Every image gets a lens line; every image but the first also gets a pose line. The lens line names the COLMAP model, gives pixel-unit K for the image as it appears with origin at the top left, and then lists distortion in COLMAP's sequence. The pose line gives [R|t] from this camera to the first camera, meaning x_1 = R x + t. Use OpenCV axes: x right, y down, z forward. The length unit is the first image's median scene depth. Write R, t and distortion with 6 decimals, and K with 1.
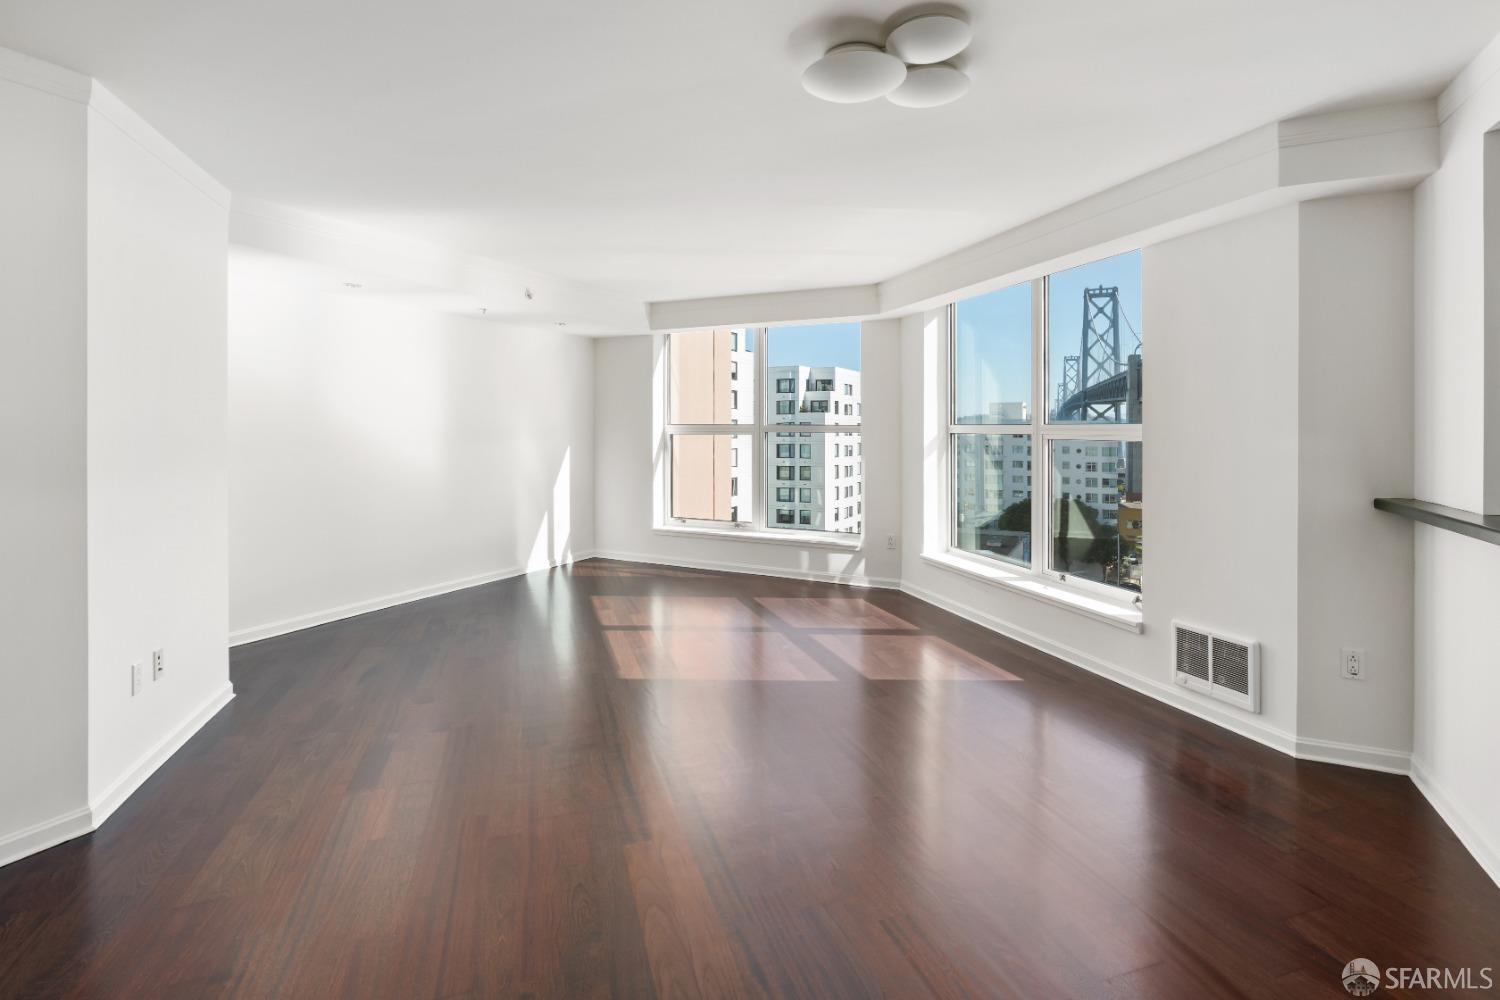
lens RADIAL K [[720.4, 0, 748.4], [0, 720.4, 428.8], [0, 0, 1]] dist [-0.001850, -0.000350]
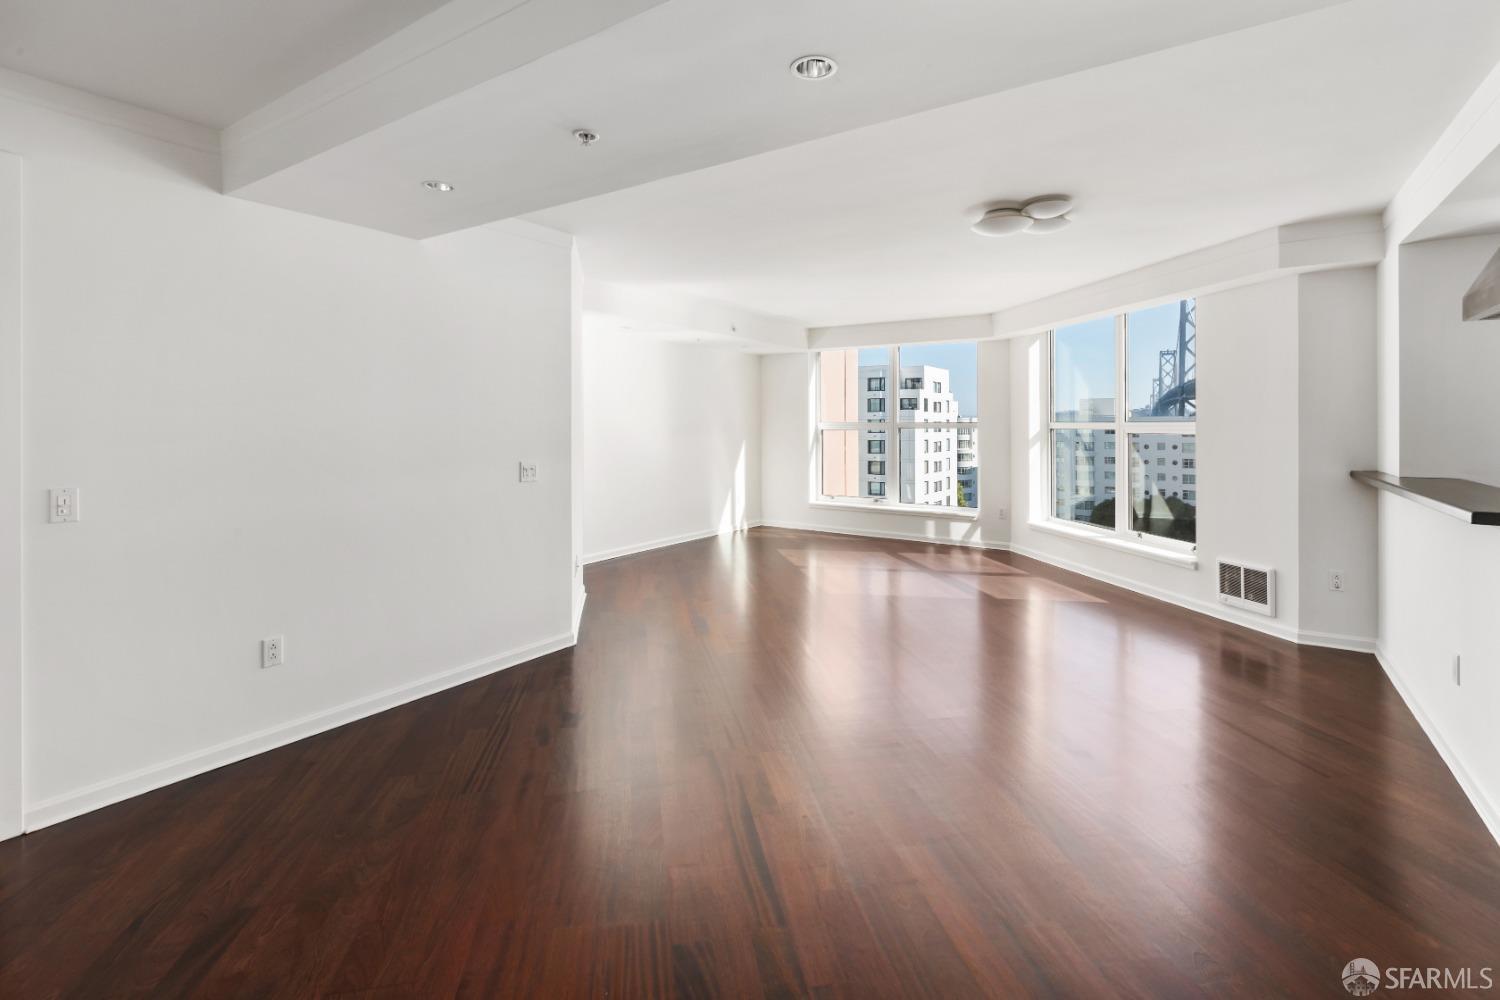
lens RADIAL K [[685.2, 0, 761.8], [0, 685.2, 423.3], [0, 0, 1]] dist [0.002519, 0.000504]
pose [[0.993742, -0.002346, -0.111676, -0.087328], [0.001953, 0.999992, -0.003621, -0.000076], [0.111684, 0.003380, 0.993738, -0.253237]]
